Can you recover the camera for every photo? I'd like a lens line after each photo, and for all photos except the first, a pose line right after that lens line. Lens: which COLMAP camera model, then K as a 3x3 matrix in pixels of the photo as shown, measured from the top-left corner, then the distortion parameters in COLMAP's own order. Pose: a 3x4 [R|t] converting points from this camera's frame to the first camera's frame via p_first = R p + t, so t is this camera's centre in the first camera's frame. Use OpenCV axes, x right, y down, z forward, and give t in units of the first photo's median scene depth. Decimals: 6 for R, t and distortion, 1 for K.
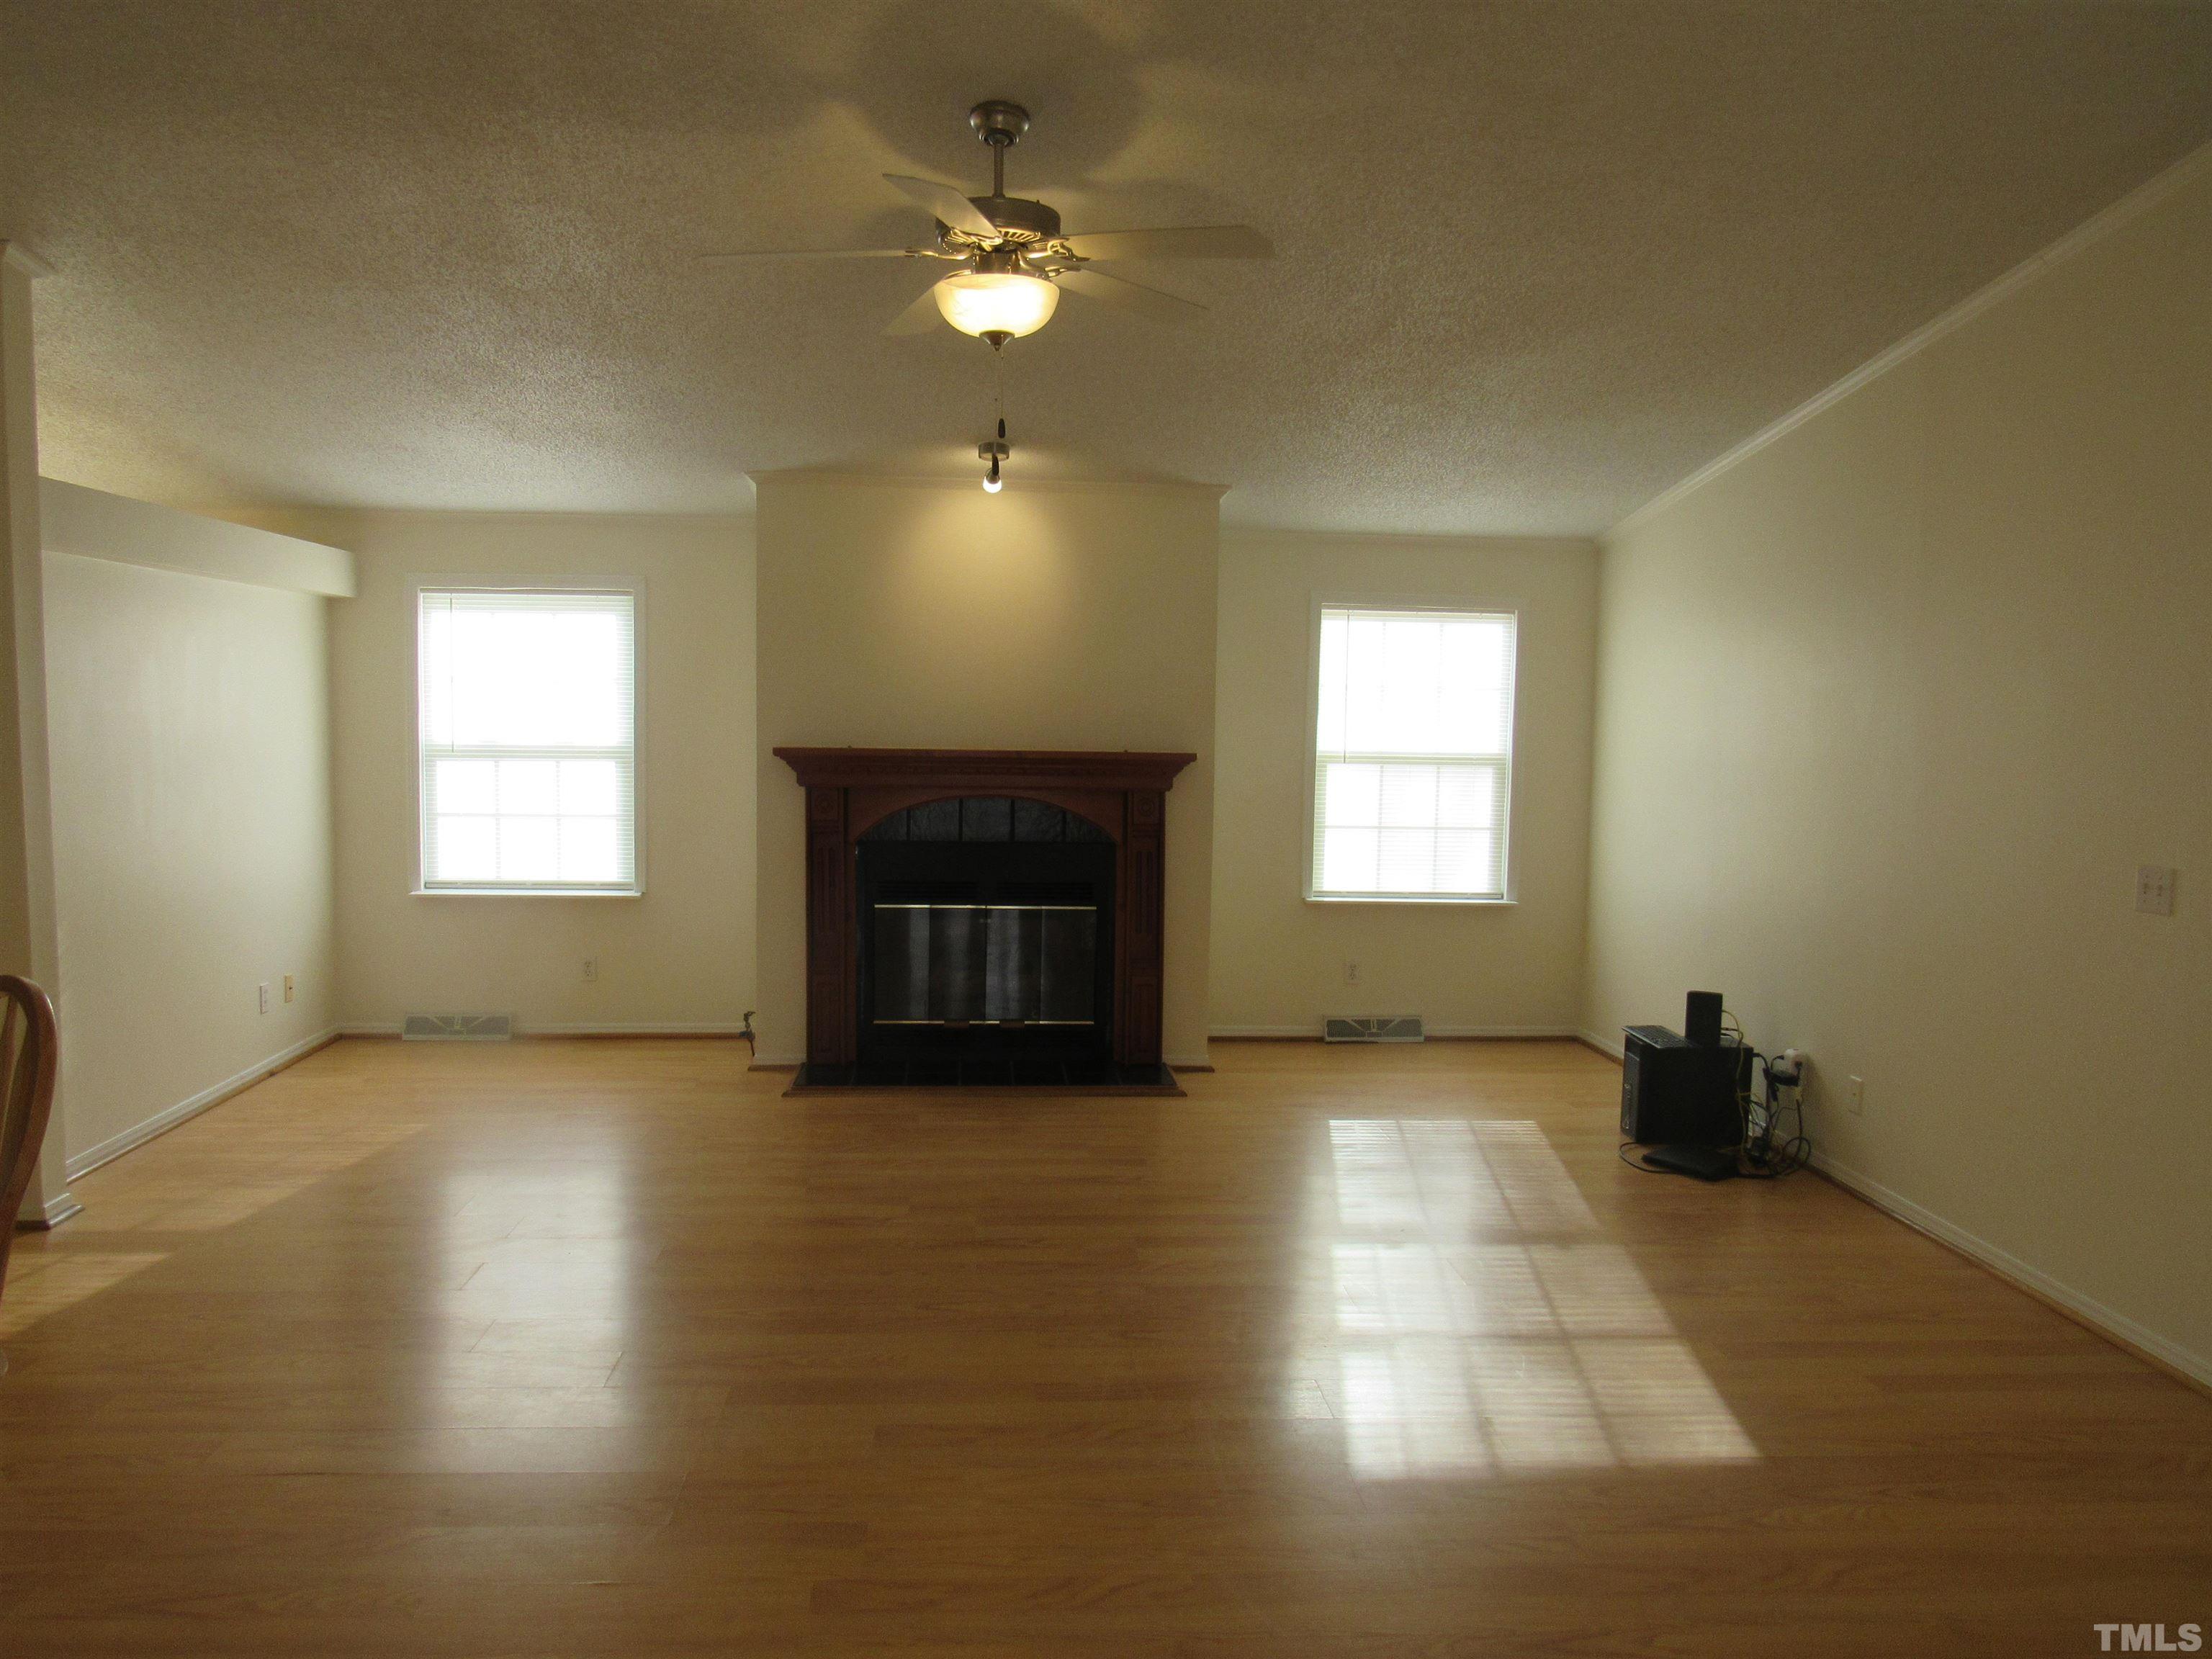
lens RADIAL K [[1576.9, 0, 1087.2], [0, 1576.9, 830.1], [0, 0, 1]] dist [-0.020638, -0.000789]
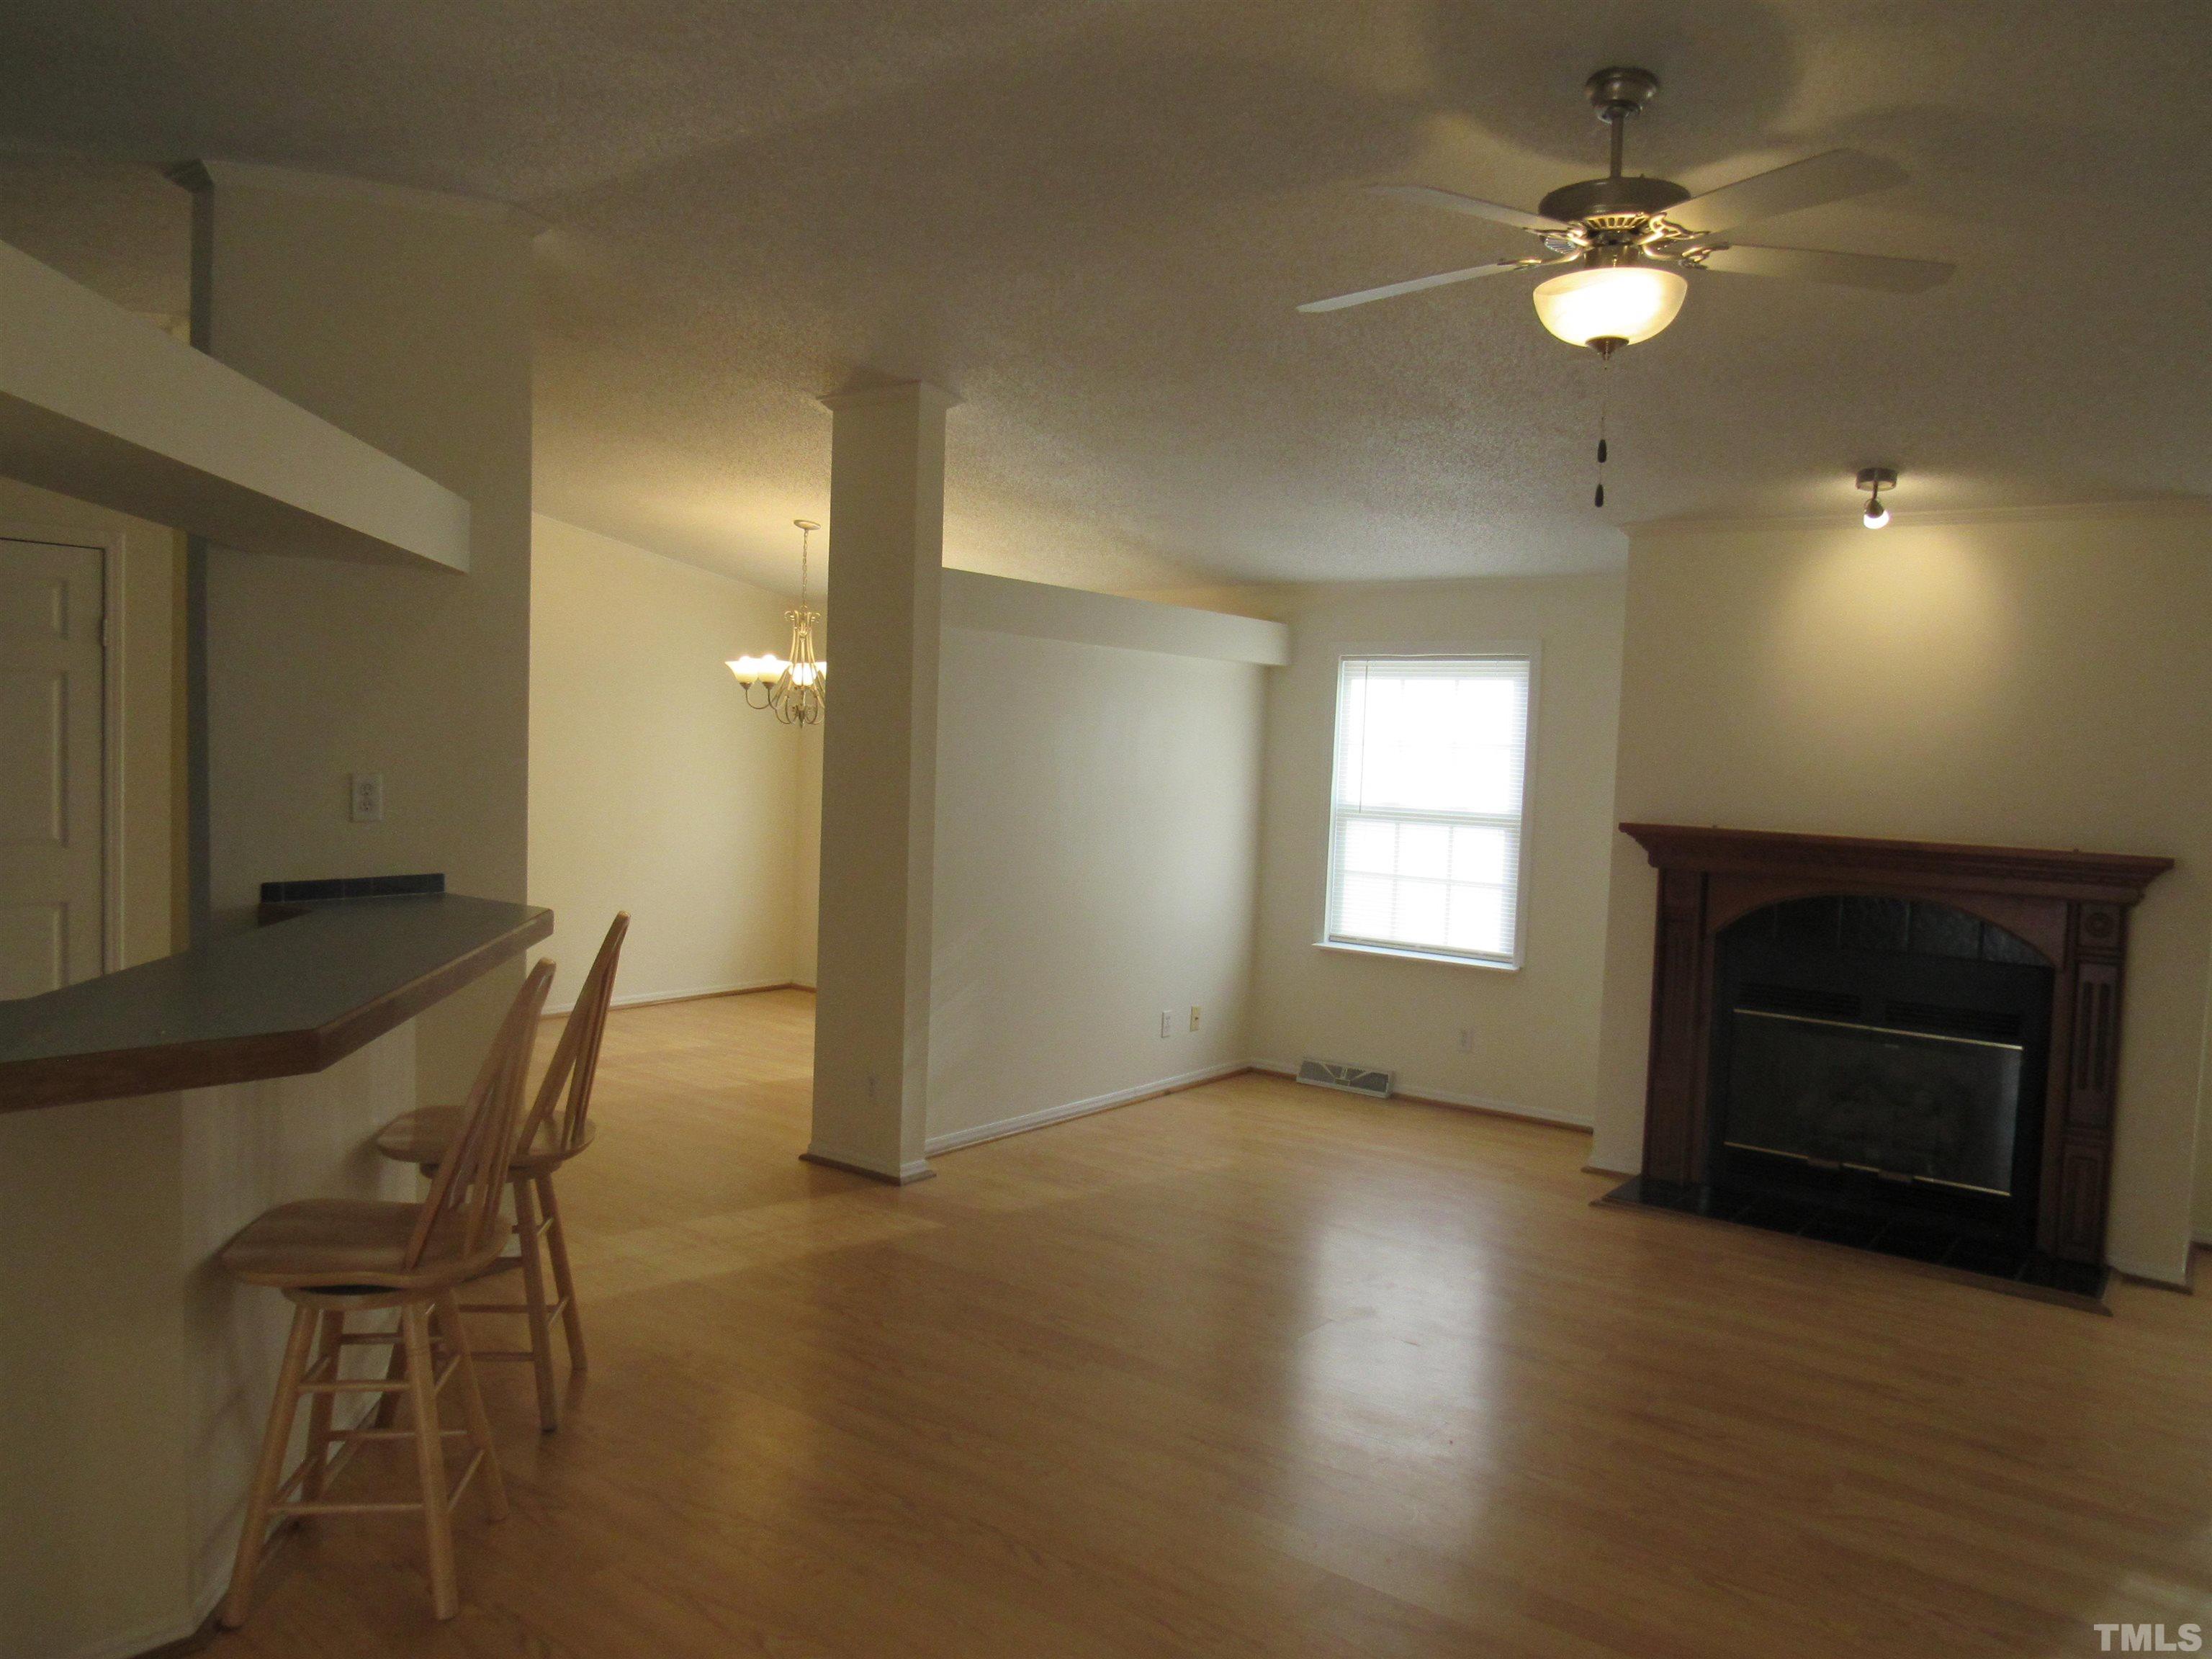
lens RADIAL K [[1576.9, 0, 1087.2], [0, 1576.9, 830.1], [0, 0, 1]] dist [-0.020638, -0.000789]
pose [[0.755775, 0.051877, -0.652773, 0.156731], [-0.080858, 0.996621, -0.014413, -0.009583], [0.649820, 0.063675, 0.757416, 0.104101]]
